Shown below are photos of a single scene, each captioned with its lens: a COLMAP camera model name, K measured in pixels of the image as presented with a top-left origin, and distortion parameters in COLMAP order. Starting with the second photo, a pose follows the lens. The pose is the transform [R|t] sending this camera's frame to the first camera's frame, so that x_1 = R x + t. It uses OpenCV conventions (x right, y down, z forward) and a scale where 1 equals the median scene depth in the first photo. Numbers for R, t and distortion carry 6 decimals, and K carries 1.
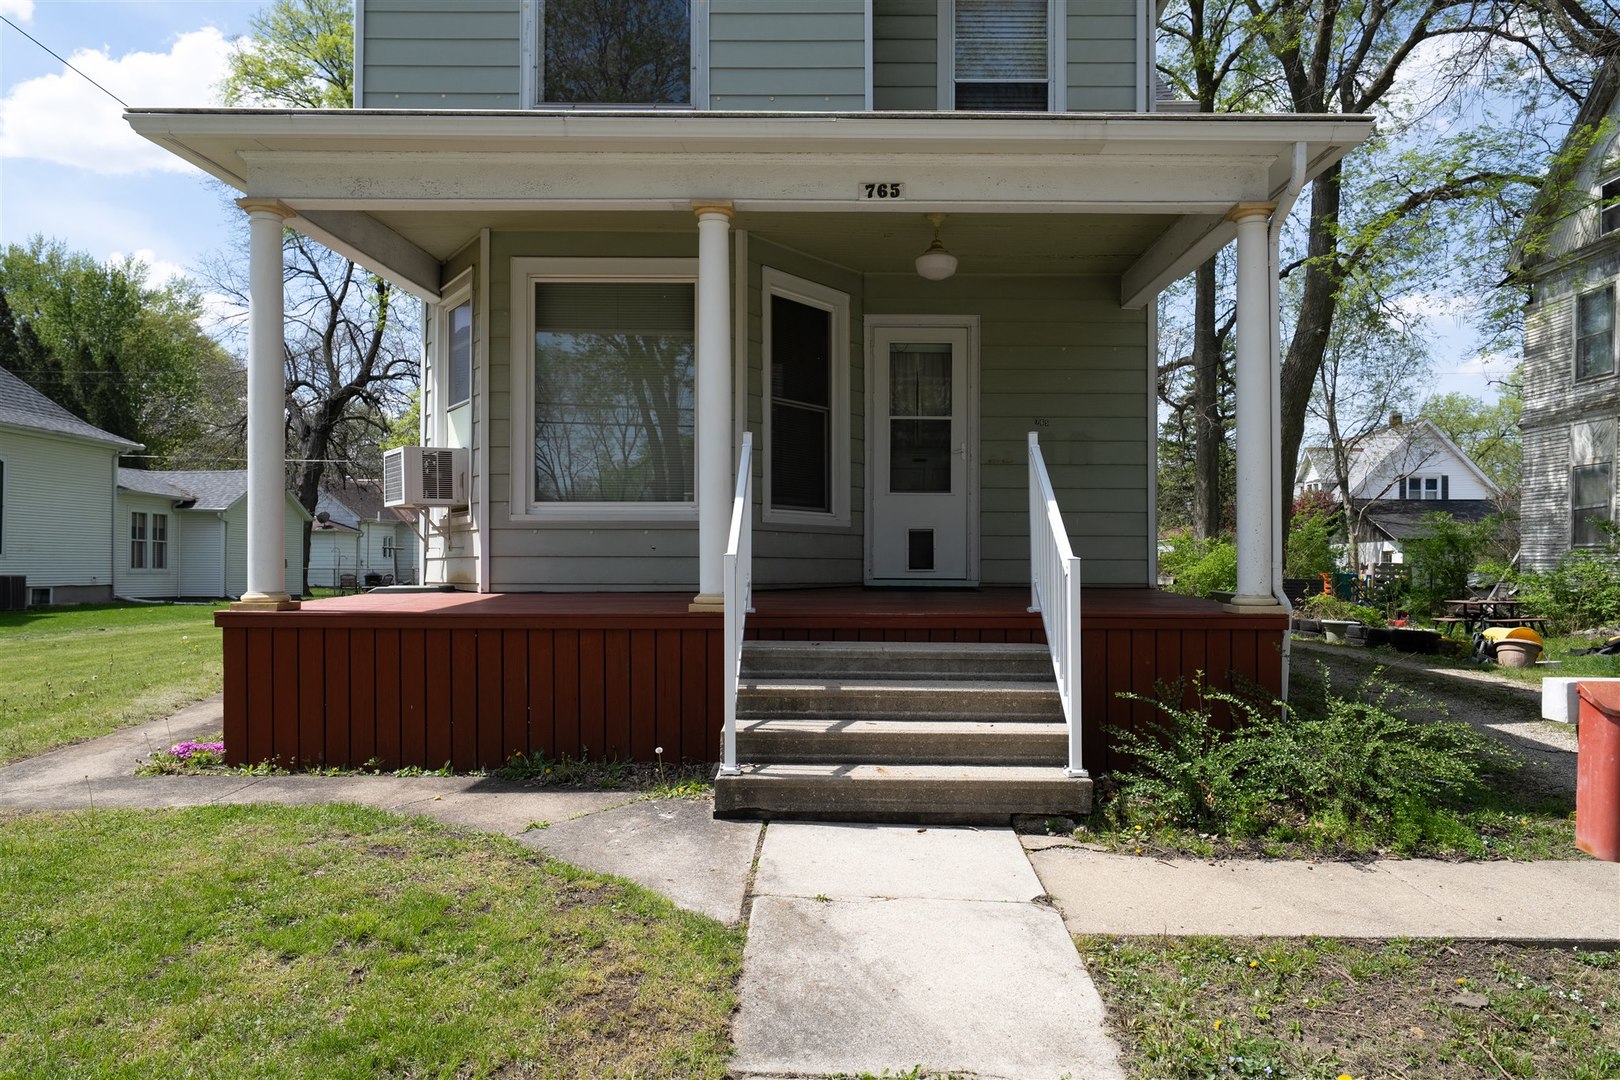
lens RADIAL K [[1103.8, 0, 810.5], [0, 1103.8, 547.4], [0, 0, 1]] dist [0.006053, 0.000221]
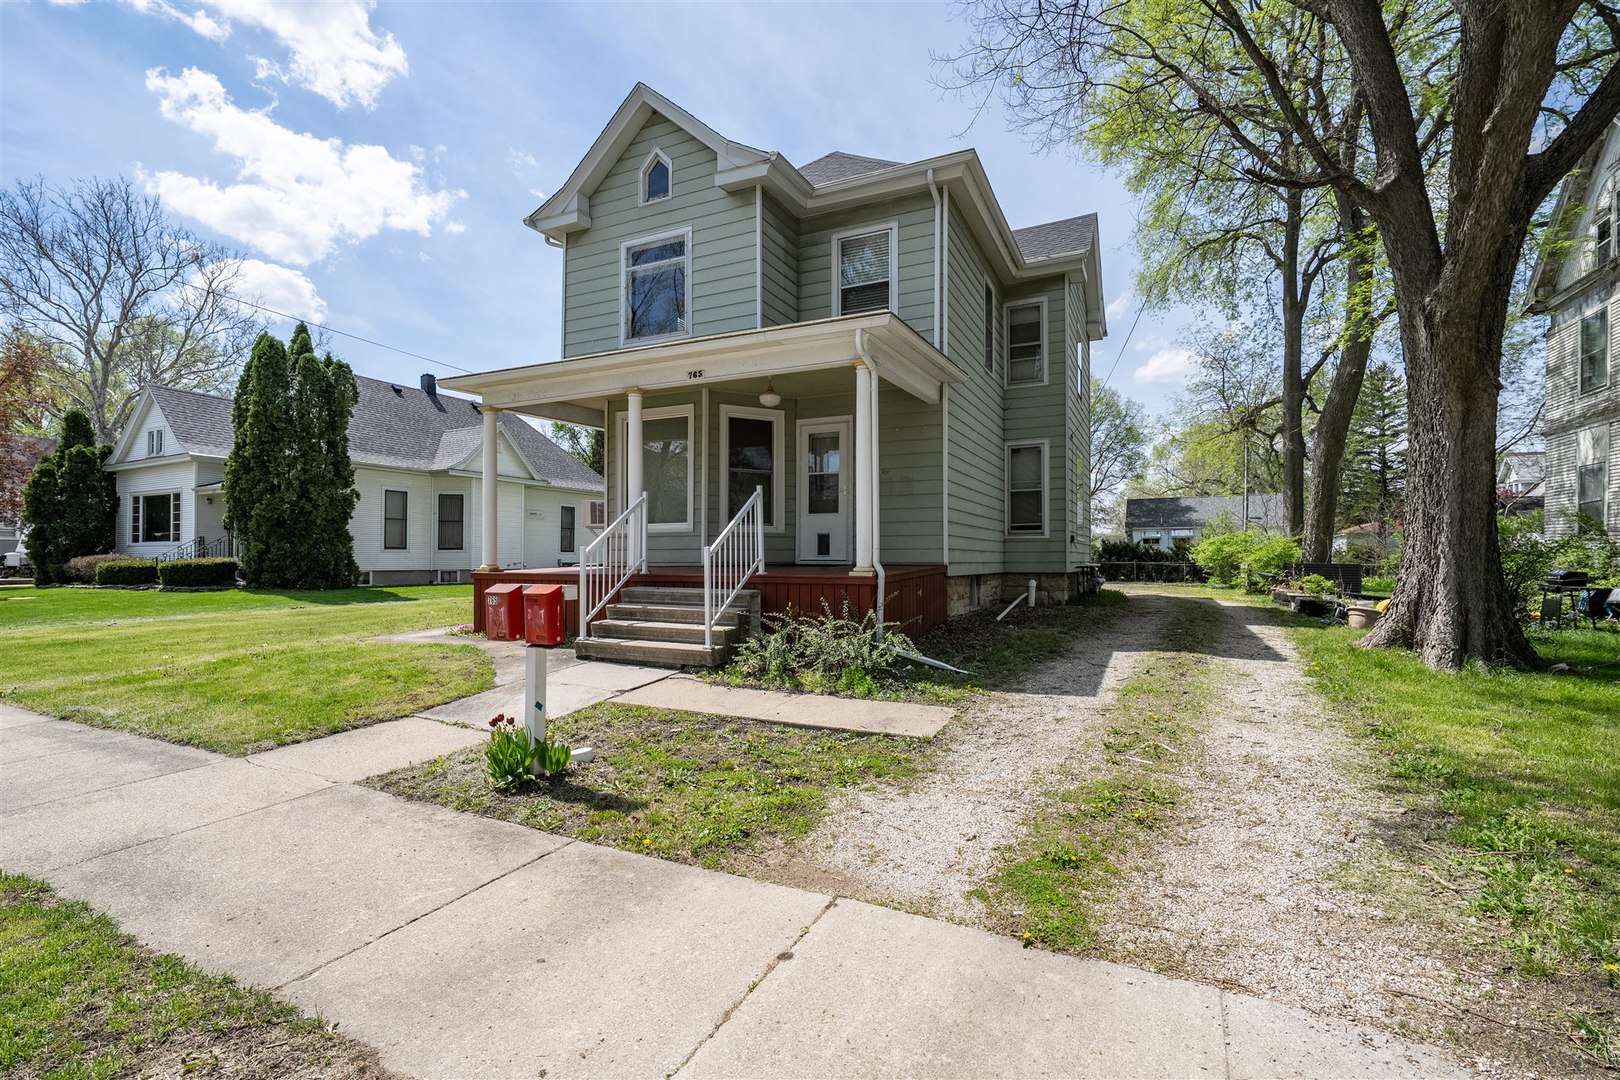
lens RADIAL K [[732.6, 0, 807.2], [0, 732.6, 545.7], [0, 0, 1]] dist [0.004888, 0.000393]
pose [[0.900982, -0.011324, -0.433709, 0.608006], [0.011374, 0.999932, -0.002480, 0.006507], [0.433708, -0.002699, 0.901049, -0.118937]]
